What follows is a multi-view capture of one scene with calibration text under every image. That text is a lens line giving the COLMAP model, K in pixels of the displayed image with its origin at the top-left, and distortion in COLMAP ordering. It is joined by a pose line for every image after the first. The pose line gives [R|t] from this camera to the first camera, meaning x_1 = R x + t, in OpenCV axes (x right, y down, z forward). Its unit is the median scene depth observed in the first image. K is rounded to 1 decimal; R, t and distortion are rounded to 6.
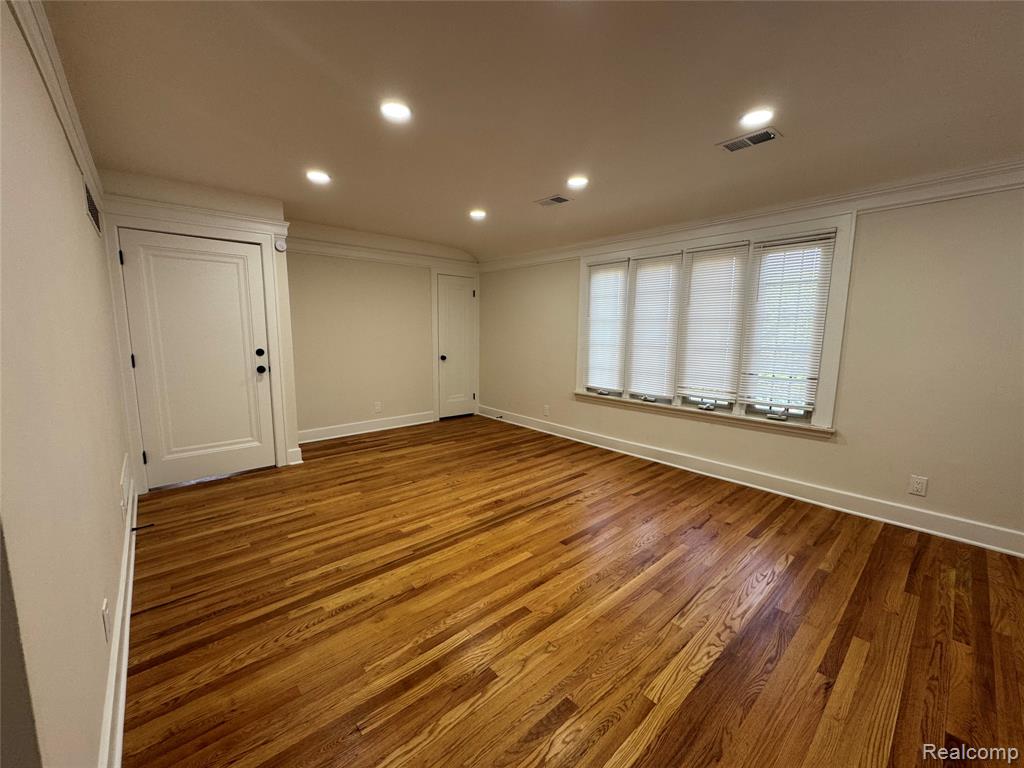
lens RADIAL K [[407.6, 0, 512.0], [0, 407.6, 384.0], [0, 0, 1]] dist [0.000089, -0.000123]
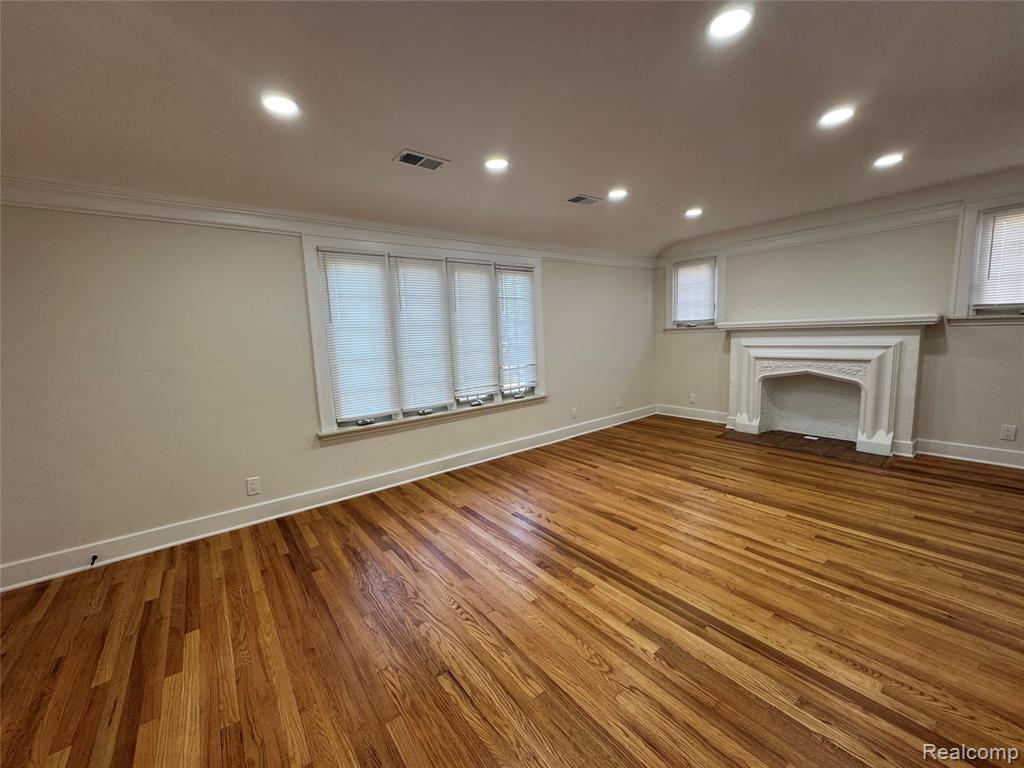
lens RADIAL K [[407.6, 0, 512.0], [0, 407.6, 384.0], [0, 0, 1]] dist [0.000089, -0.000123]
pose [[0.064846, -0.137248, 0.988412, -0.711994], [0.171450, 0.977300, 0.124457, -0.135524], [-0.983056, 0.161393, 0.086905, 0.914322]]
